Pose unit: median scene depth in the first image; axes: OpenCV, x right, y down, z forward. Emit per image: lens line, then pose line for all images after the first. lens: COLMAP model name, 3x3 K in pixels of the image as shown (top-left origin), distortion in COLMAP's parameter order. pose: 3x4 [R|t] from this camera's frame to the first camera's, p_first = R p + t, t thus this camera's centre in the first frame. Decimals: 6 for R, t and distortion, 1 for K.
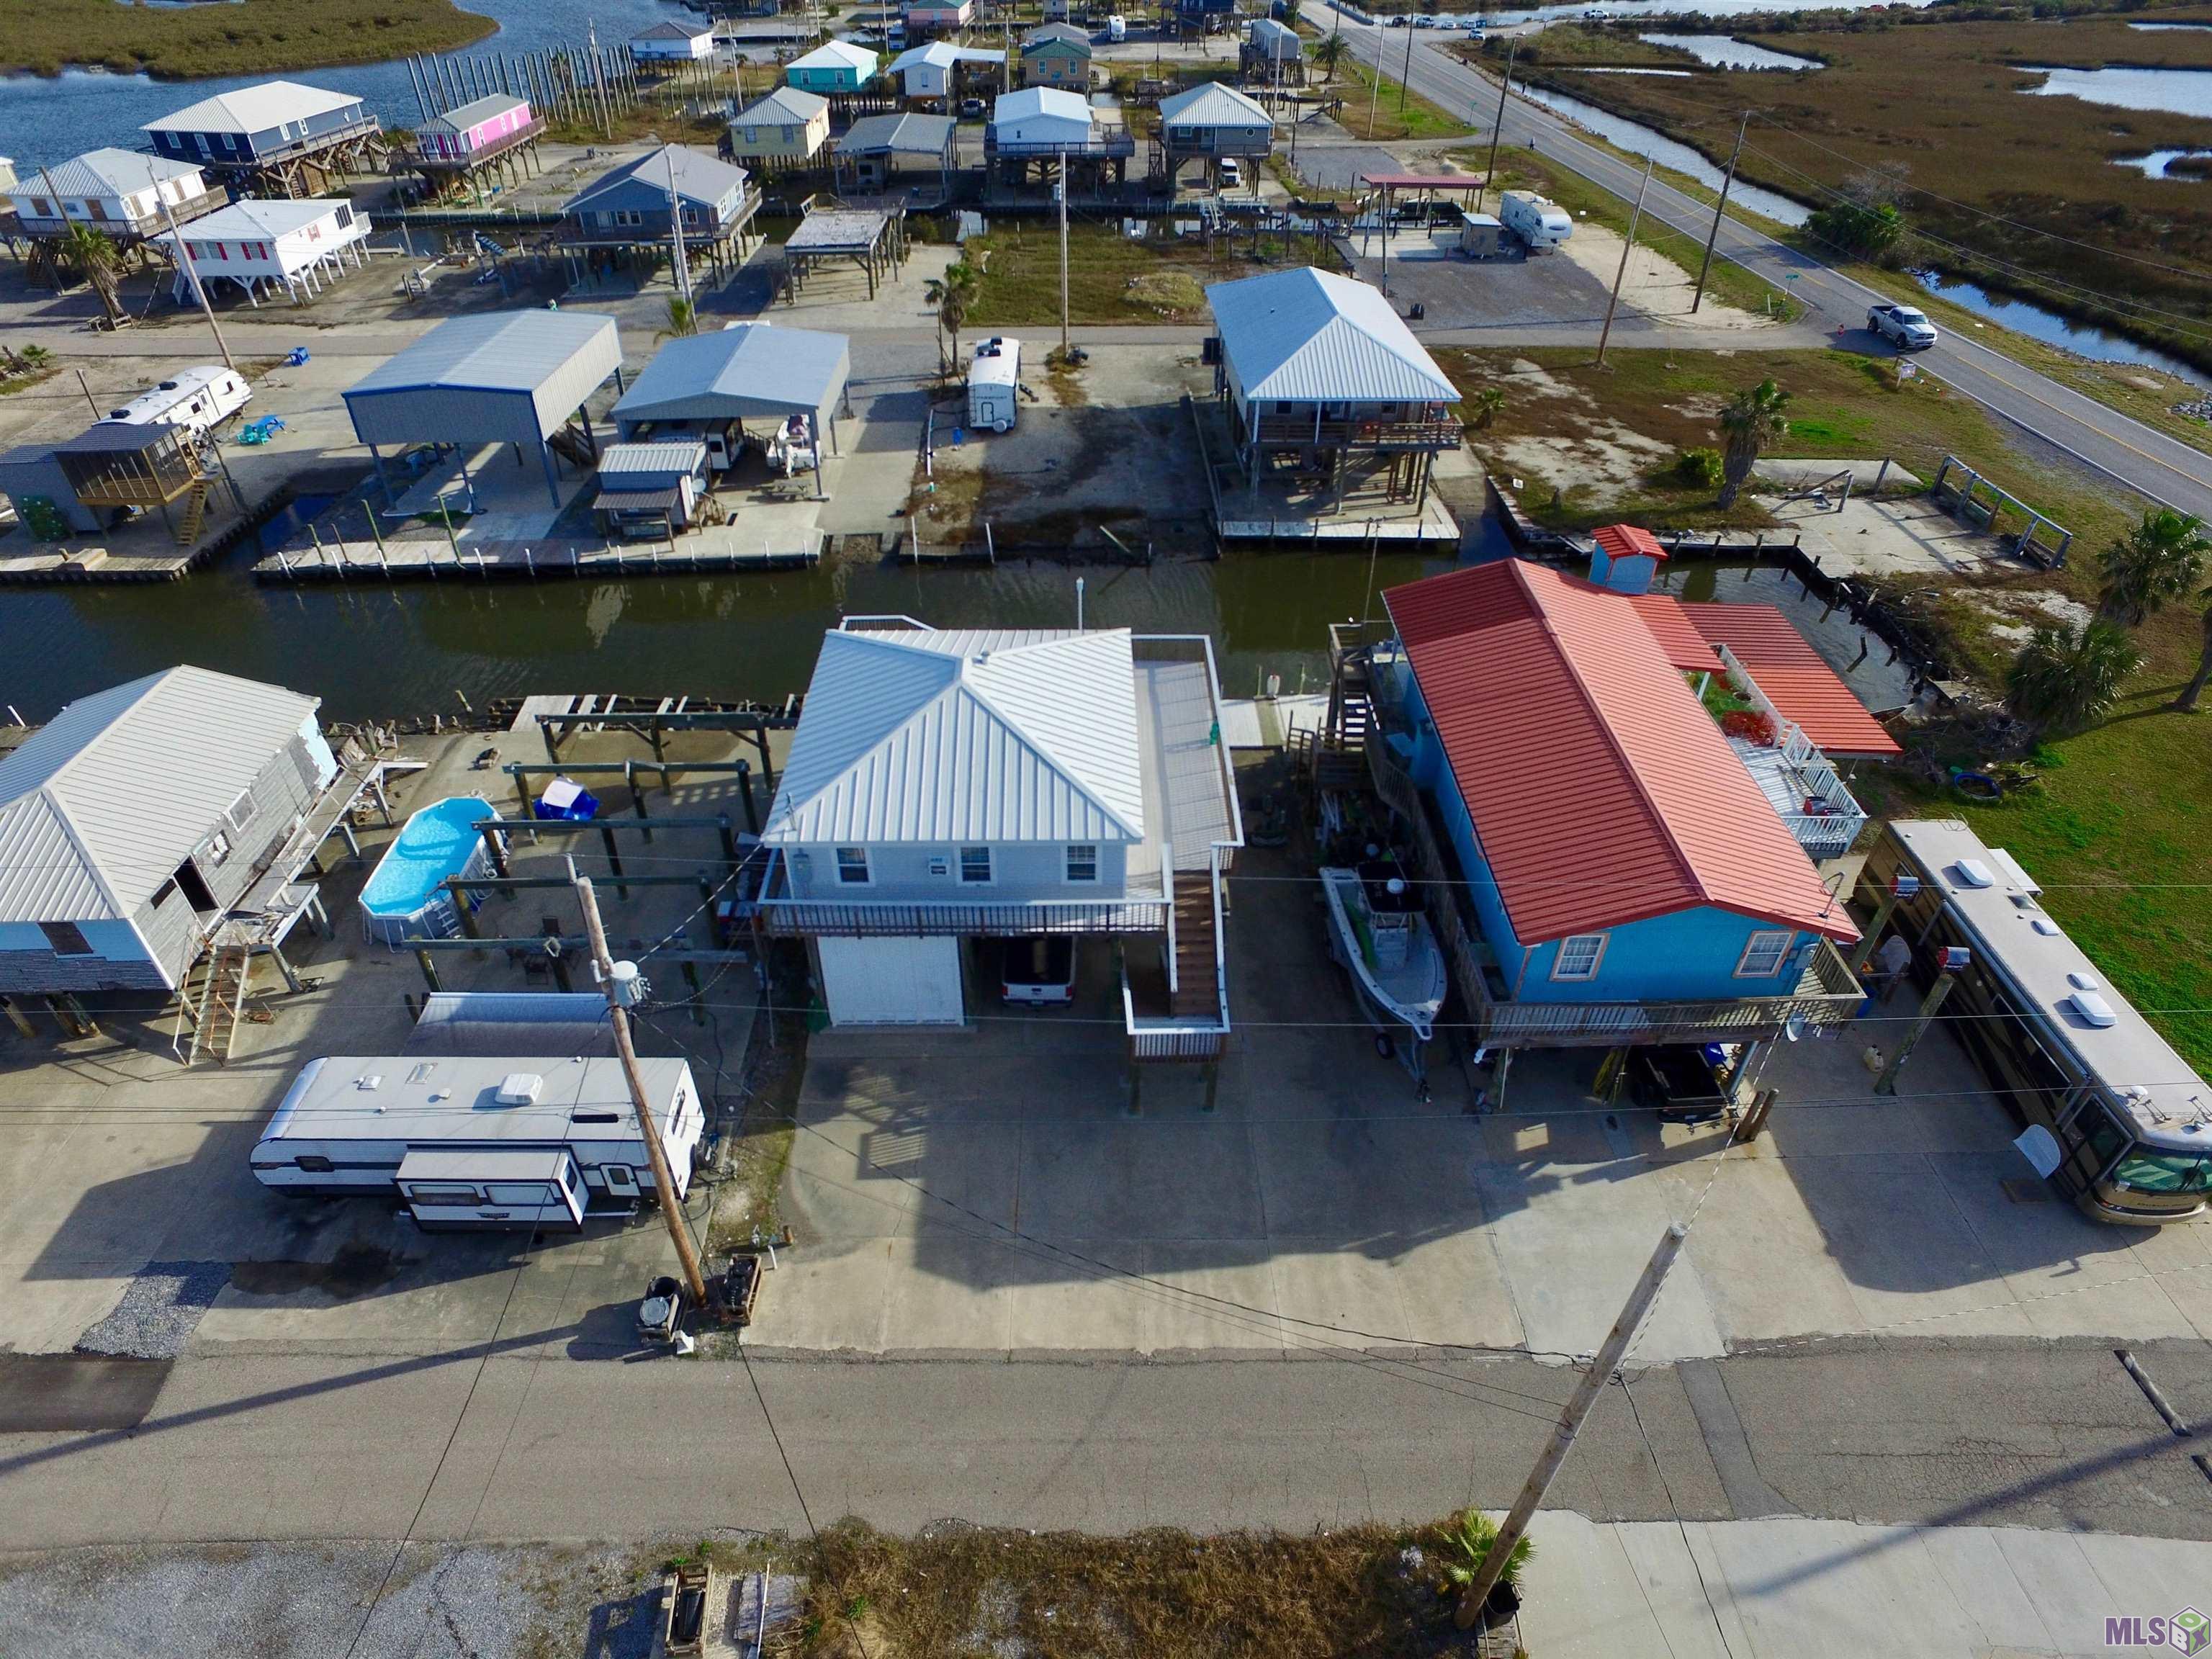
lens RADIAL K [[1282.6, 0, 1090.9], [0, 1282.6, 826.0], [0, 0, 1]] dist [-0.117324, 0.082528]
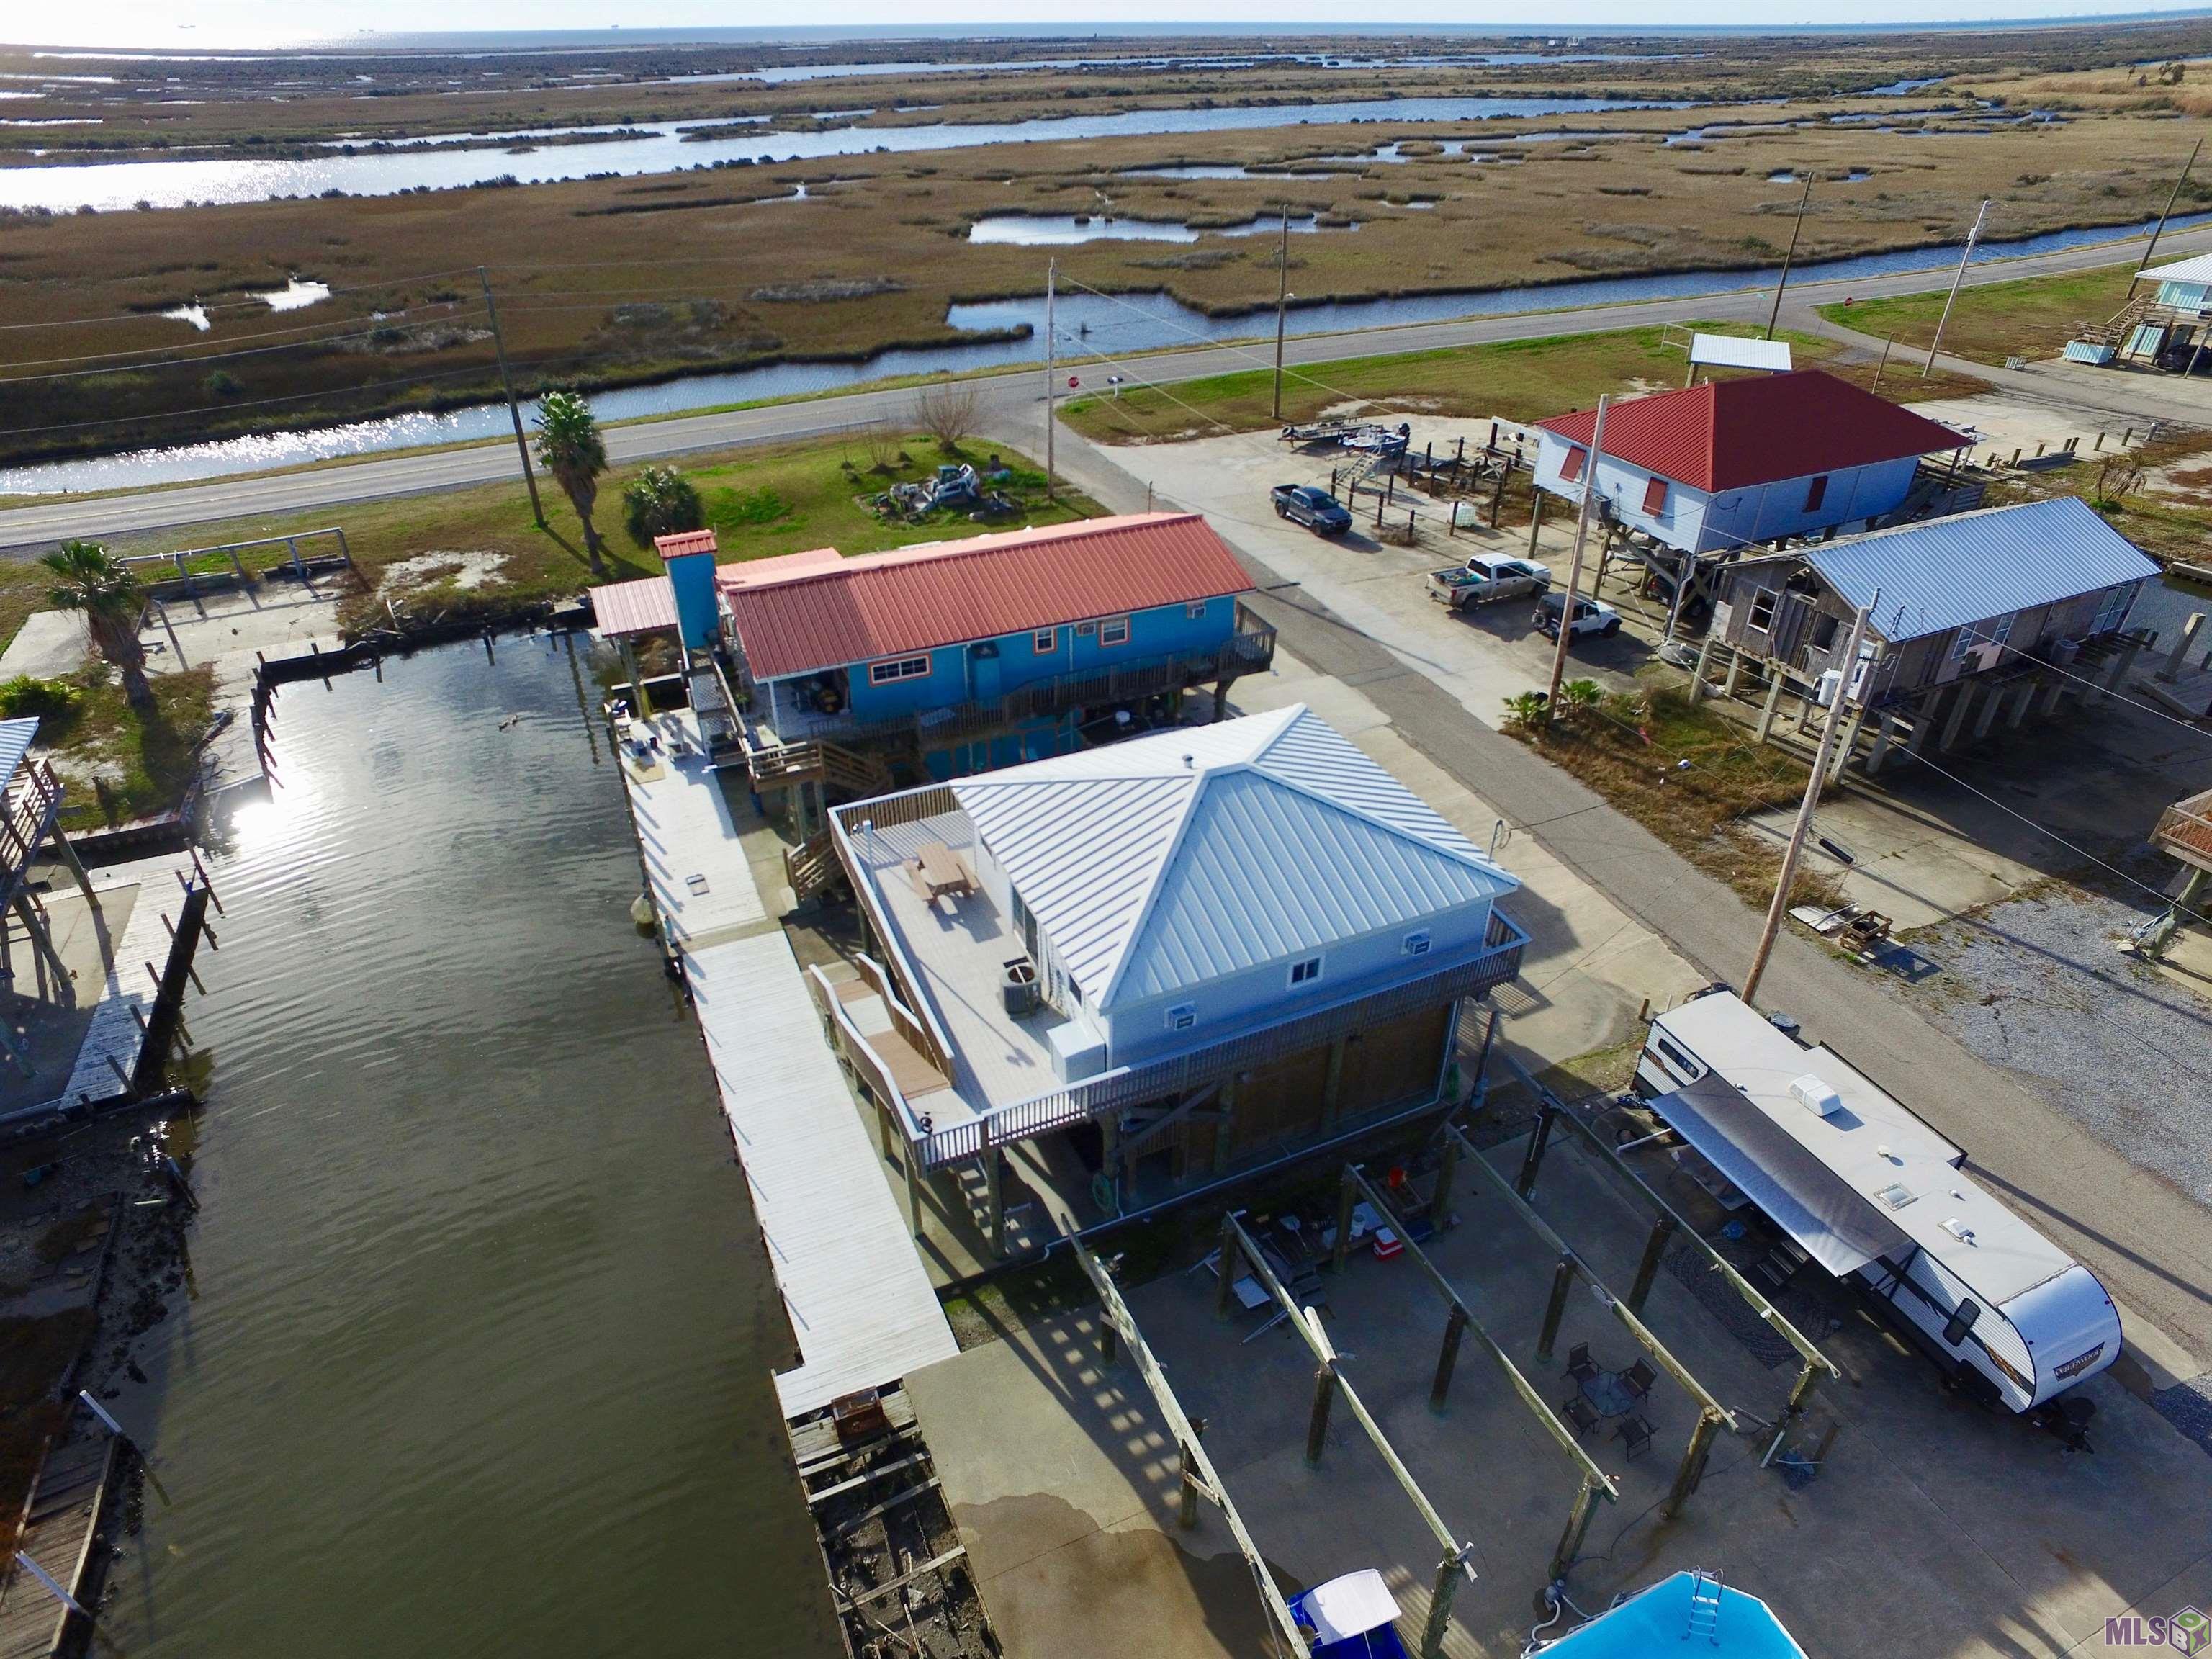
lens RADIAL K [[1282.6, 0, 1090.9], [0, 1282.6, 826.0], [0, 0, 1]] dist [-0.117324, 0.082528]
pose [[-0.387806, -0.507378, 0.769528, -0.426780], [0.569482, 0.524572, 0.632862, -0.396561], [-0.724774, 0.683660, 0.085510, 0.577647]]
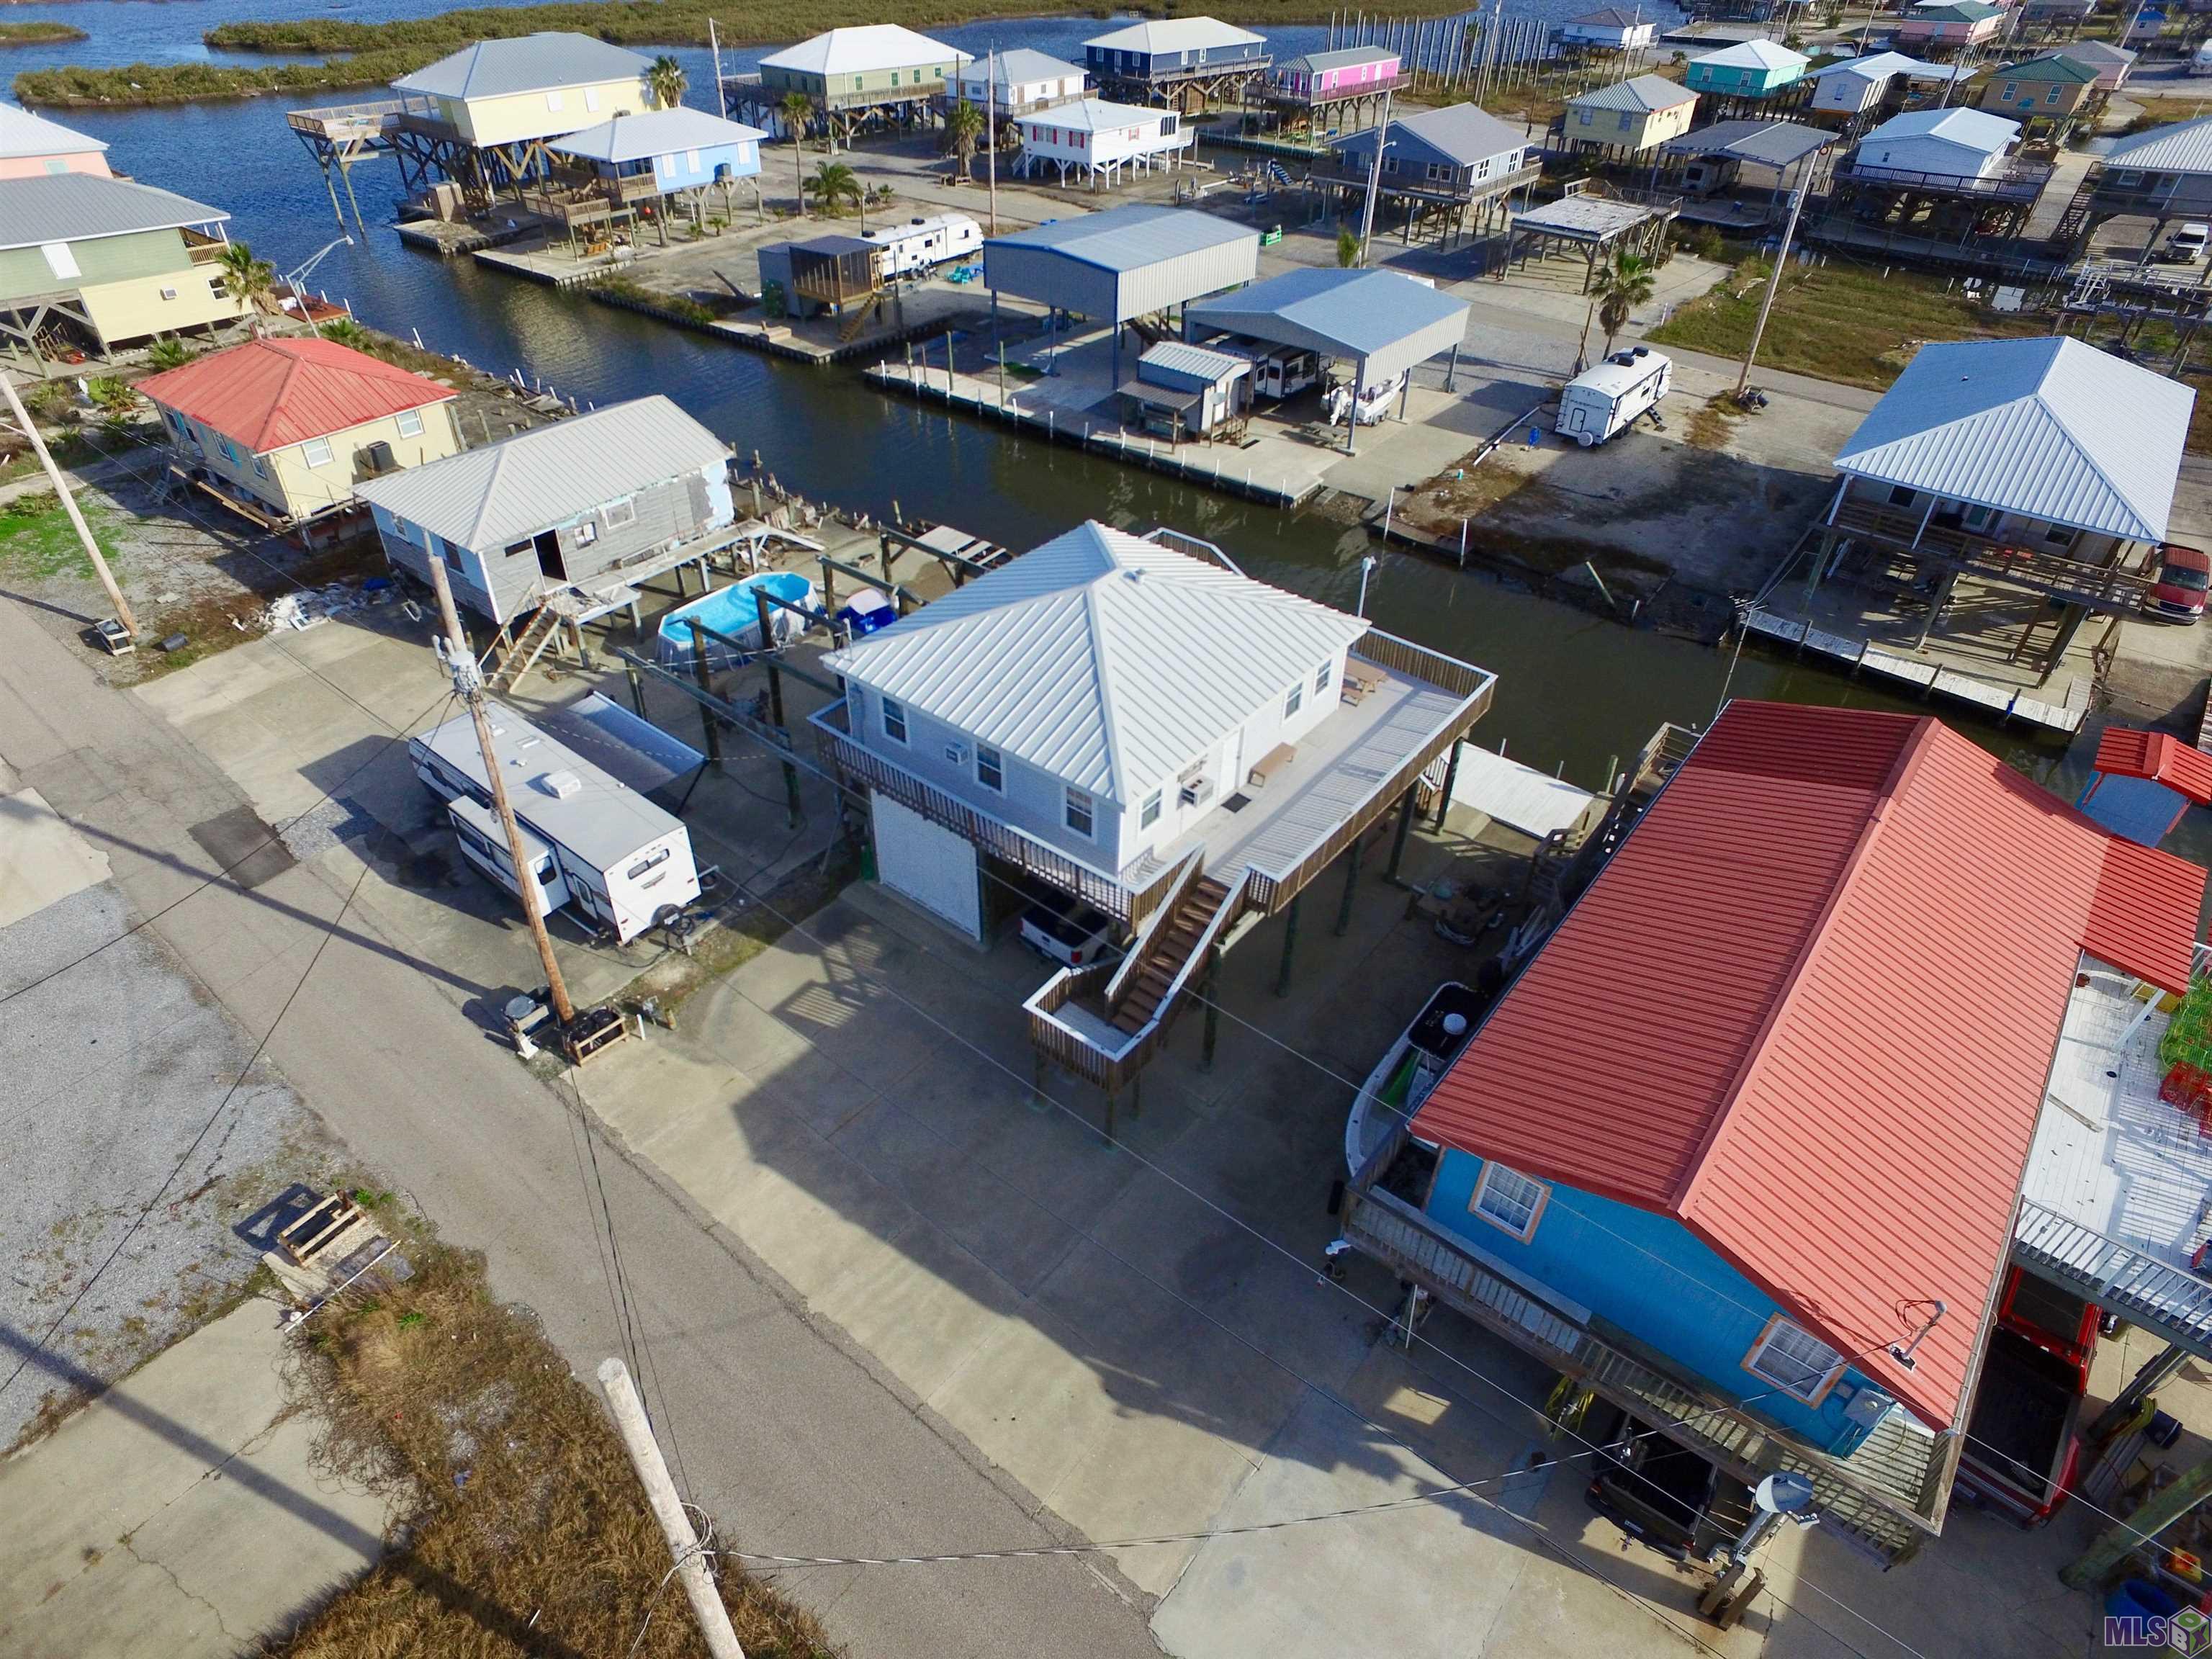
lens RADIAL K [[1282.6, 0, 1090.9], [0, 1282.6, 826.0], [0, 0, 1]] dist [-0.117324, 0.082528]
pose [[0.771293, 0.399453, -0.495524, 0.233425], [-0.401853, 0.909364, 0.107566, -0.031836], [0.493580, 0.116163, 0.861908, 0.134890]]
